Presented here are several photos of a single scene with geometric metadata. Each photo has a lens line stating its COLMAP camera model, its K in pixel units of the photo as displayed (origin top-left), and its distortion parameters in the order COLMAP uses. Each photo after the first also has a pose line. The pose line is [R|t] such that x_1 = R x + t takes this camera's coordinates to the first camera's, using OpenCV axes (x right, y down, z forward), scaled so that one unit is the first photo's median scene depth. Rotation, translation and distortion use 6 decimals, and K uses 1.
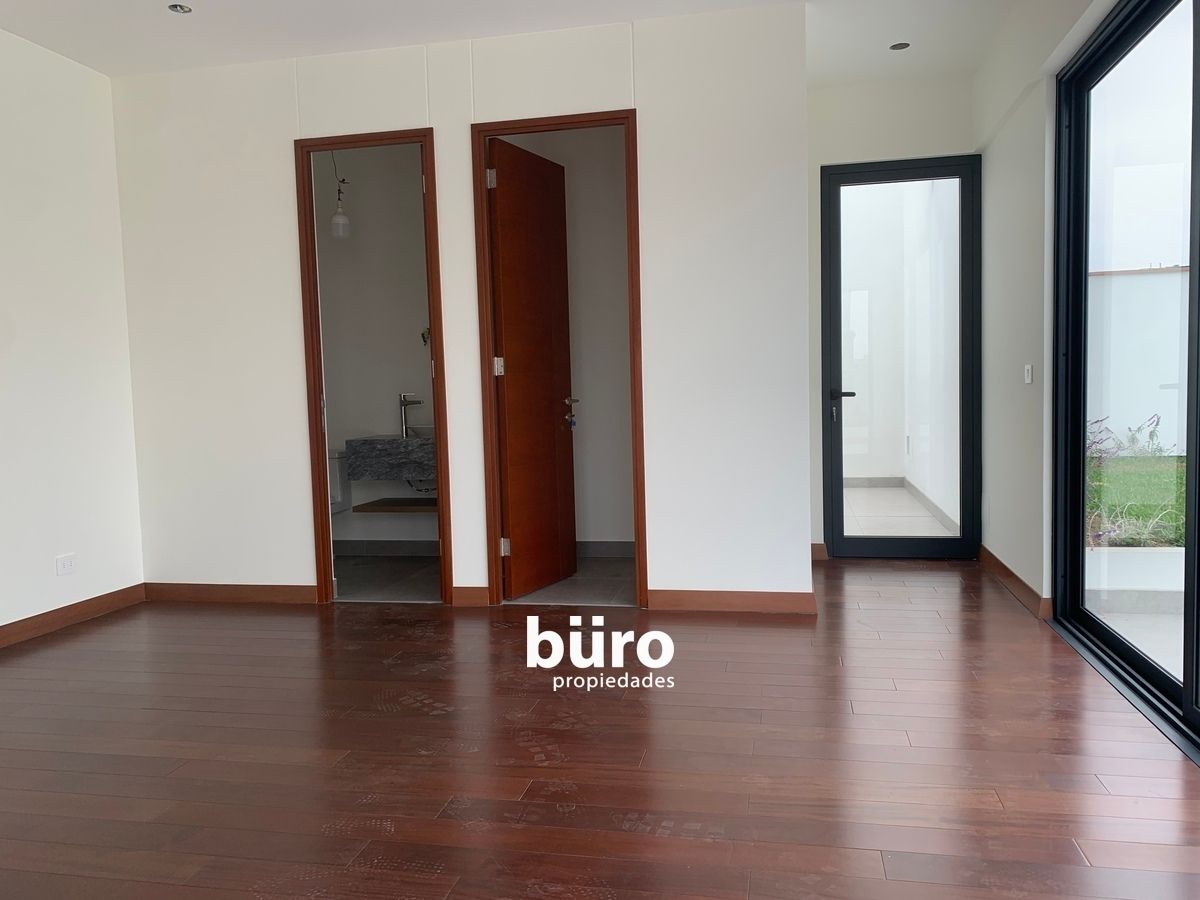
lens RADIAL K [[916.7, 0, 604.1], [0, 916.7, 446.7], [0, 0, 1]] dist [-0.001748, -0.006522]
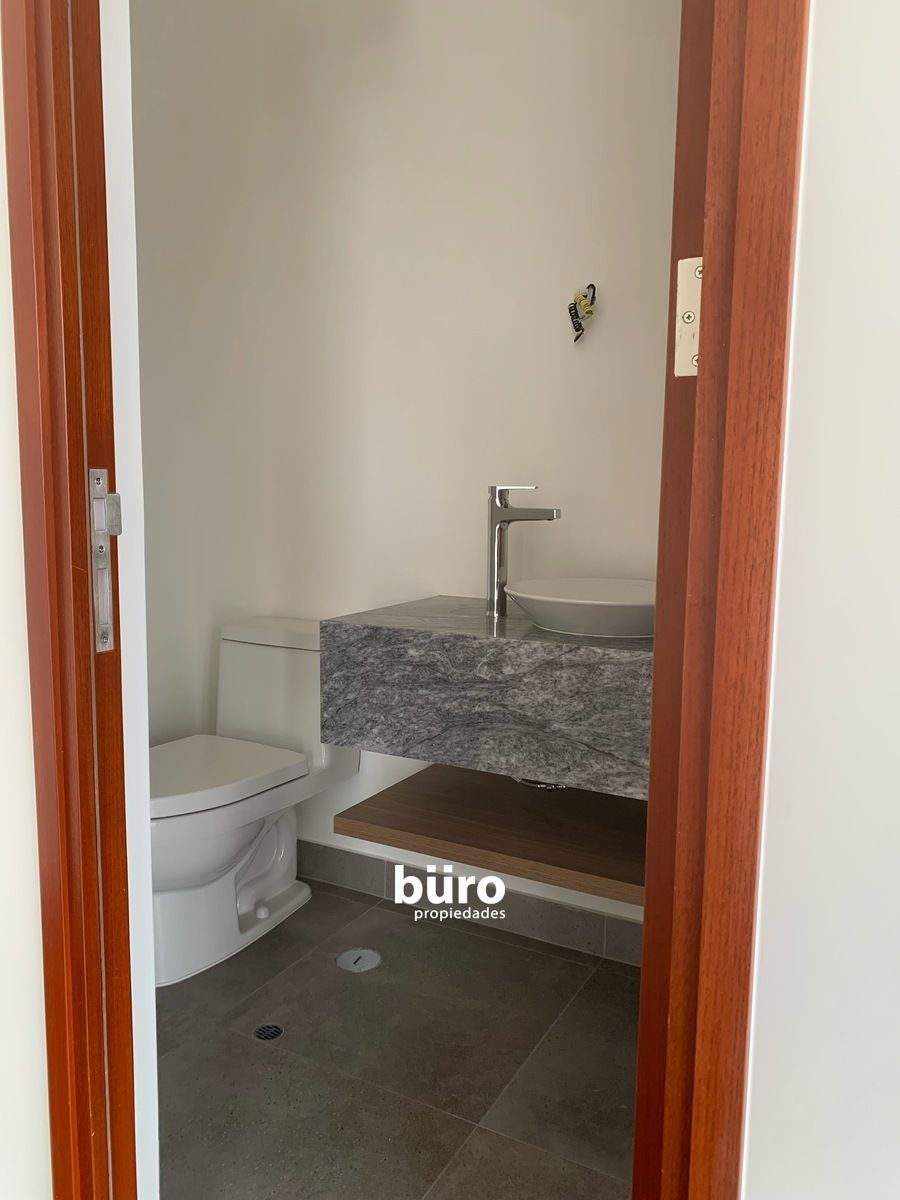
lens RADIAL K [[916.7, 0, 449.3], [0, 916.7, 604.2], [0, 0, 1]] dist [-0.001748, -0.006522]
pose [[0.952573, 0.074097, -0.295151, -0.140028], [-0.055426, 0.995925, 0.071143, -0.038696], [0.299220, -0.051409, 0.952798, 0.693412]]
